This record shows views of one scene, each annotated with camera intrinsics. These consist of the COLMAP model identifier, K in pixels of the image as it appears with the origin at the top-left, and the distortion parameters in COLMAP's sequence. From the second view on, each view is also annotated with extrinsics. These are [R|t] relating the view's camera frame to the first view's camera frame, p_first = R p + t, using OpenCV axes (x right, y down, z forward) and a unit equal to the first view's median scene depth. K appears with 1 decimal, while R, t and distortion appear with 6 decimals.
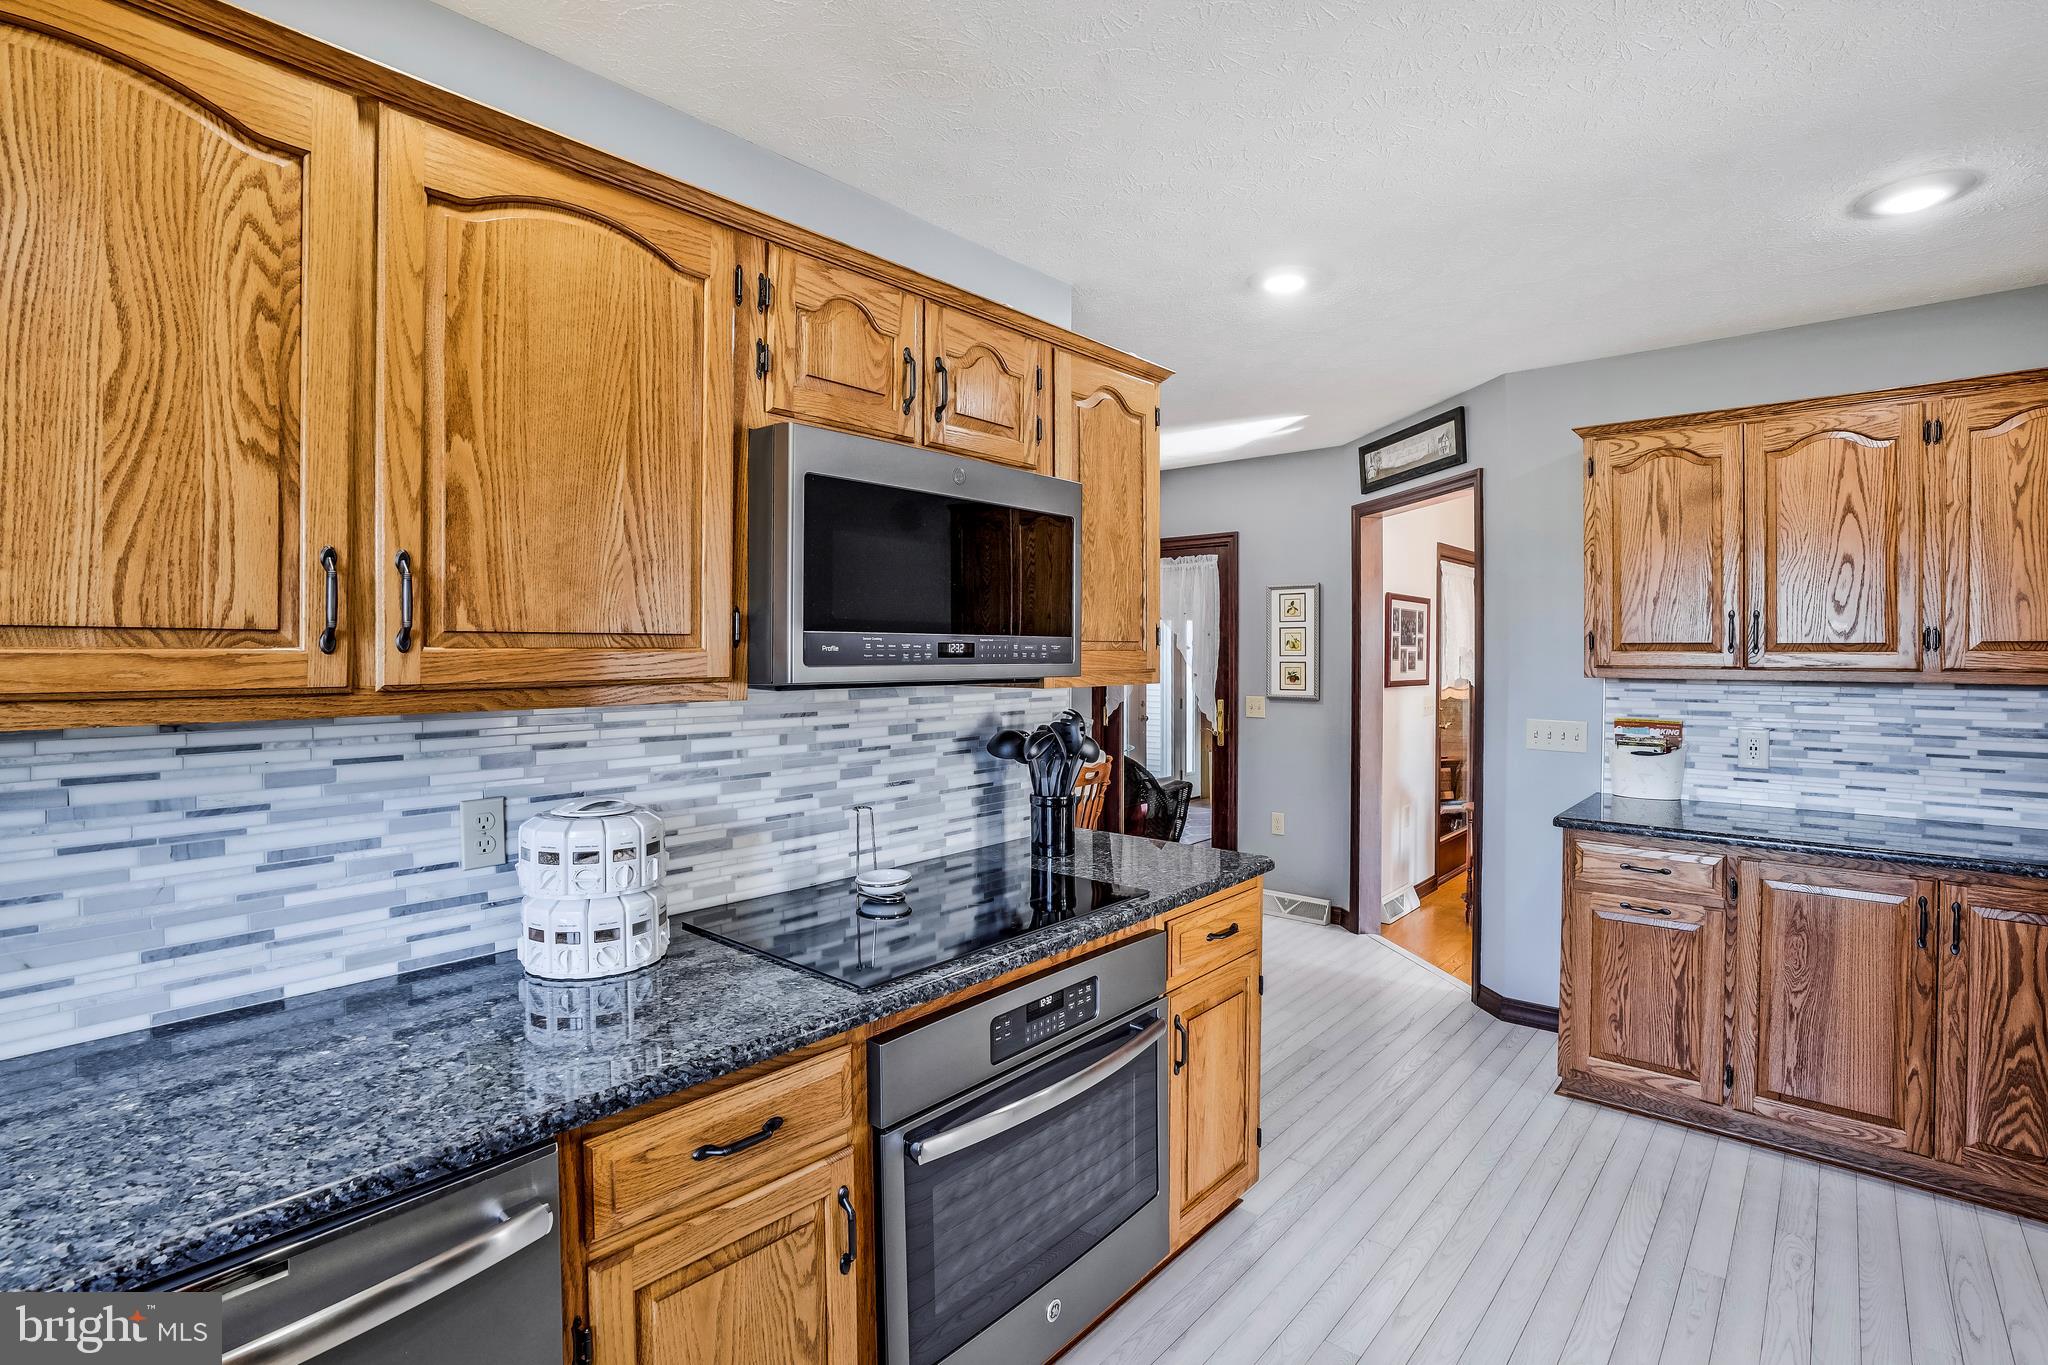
lens RADIAL K [[942.4, 0, 1030.5], [0, 942.4, 665.6], [0, 0, 1]] dist [-0.039664, 0.007485]
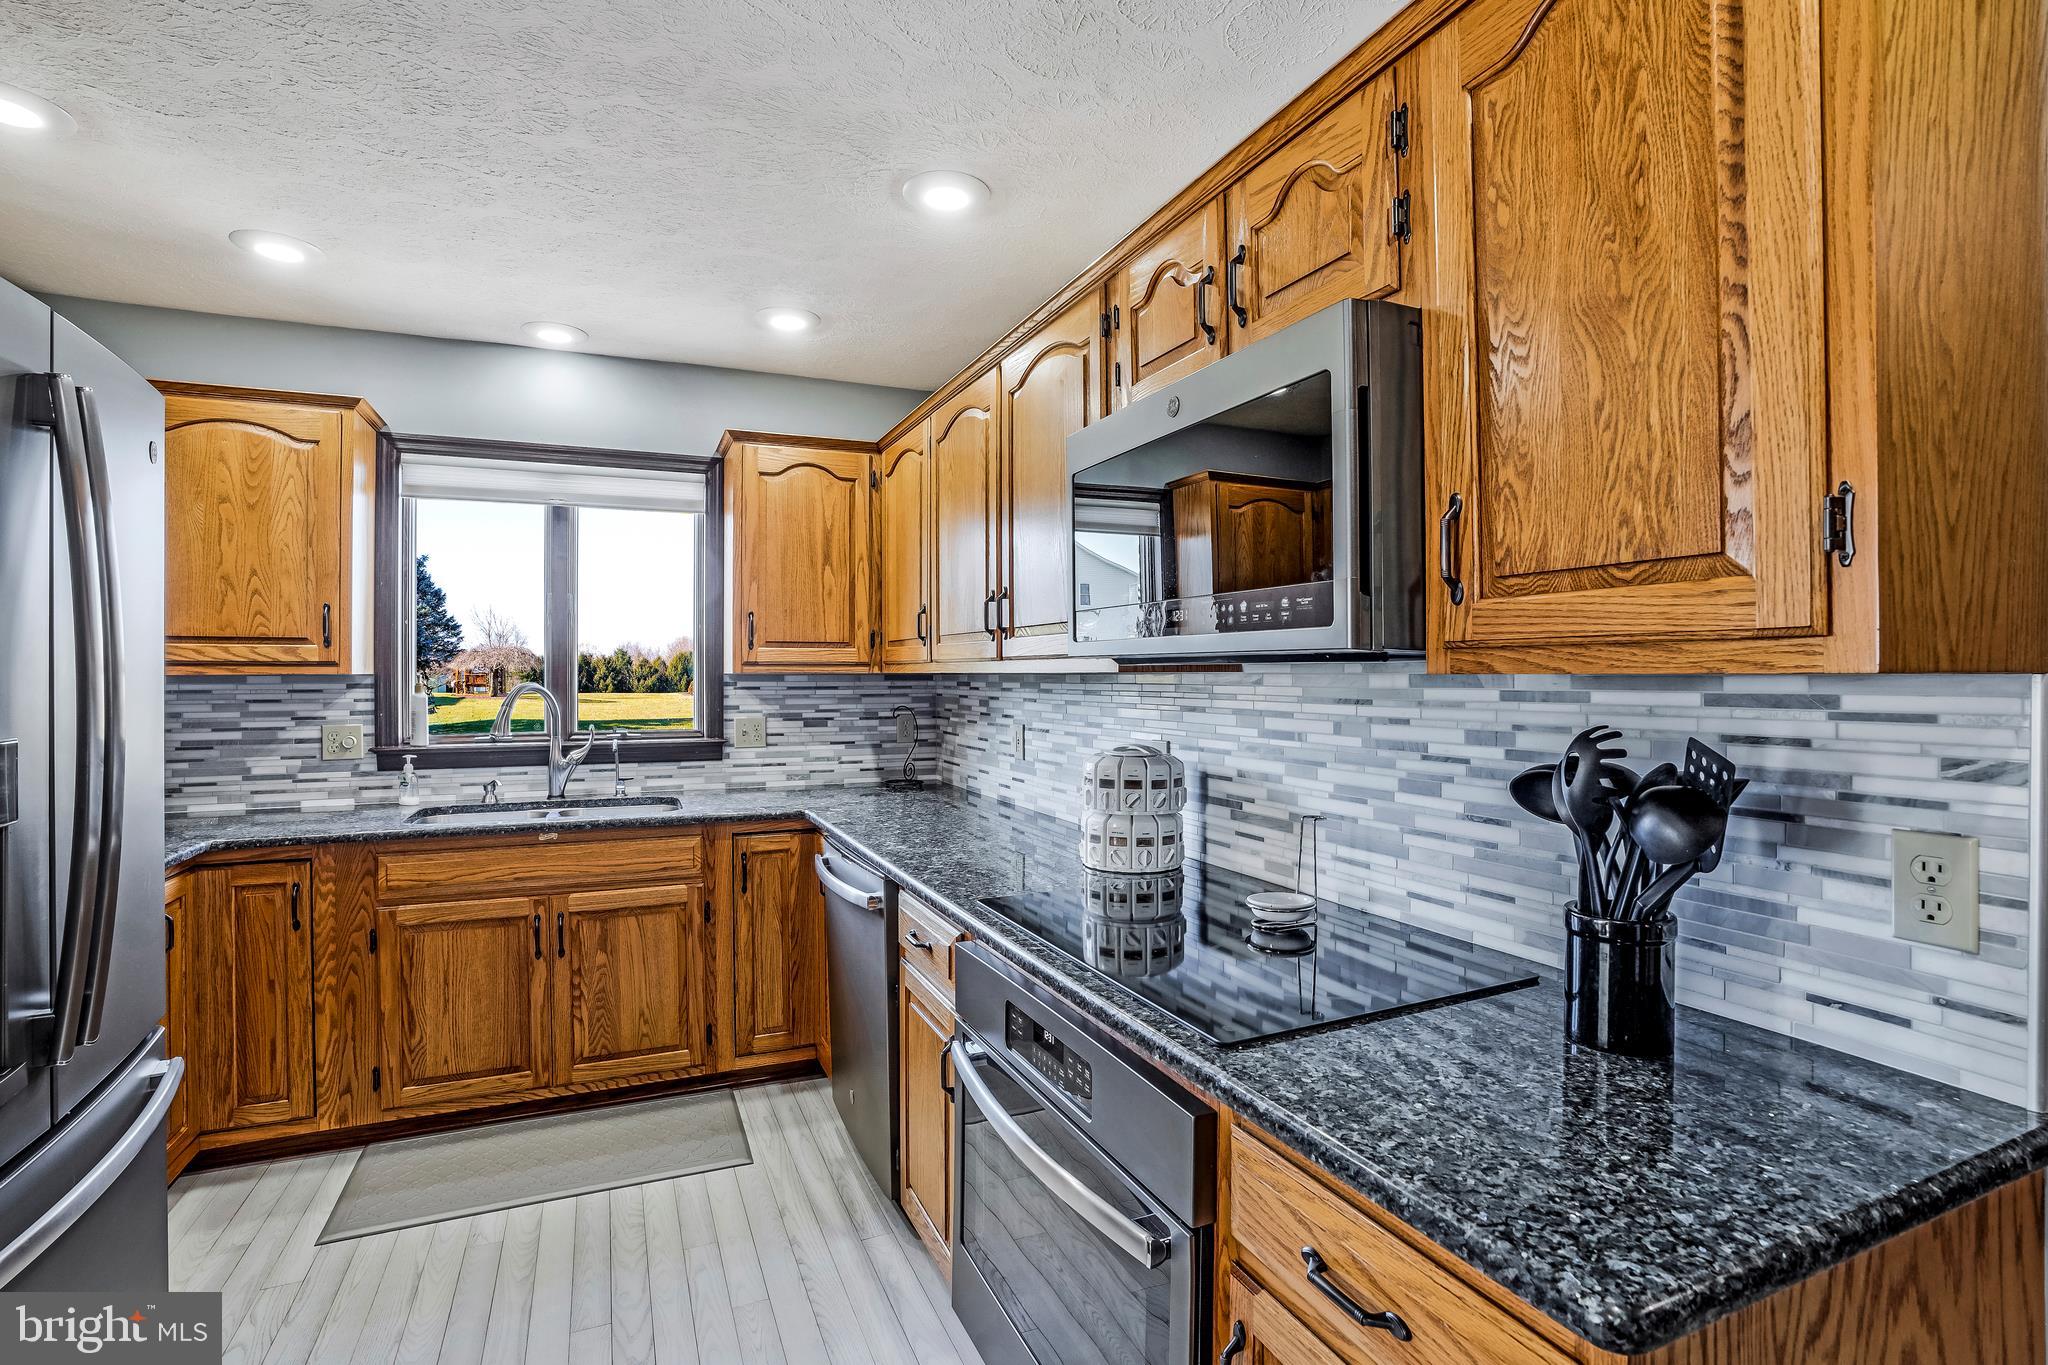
lens RADIAL K [[942.4, 0, 1021.9], [0, 942.4, 675.4], [0, 0, 1]] dist [-0.039664, 0.007485]
pose [[-0.400776, 0.002878, -0.916172, 0.652744], [-0.011590, 0.999899, 0.008211, 0.025602], [0.916103, 0.013909, -0.400702, 1.078306]]
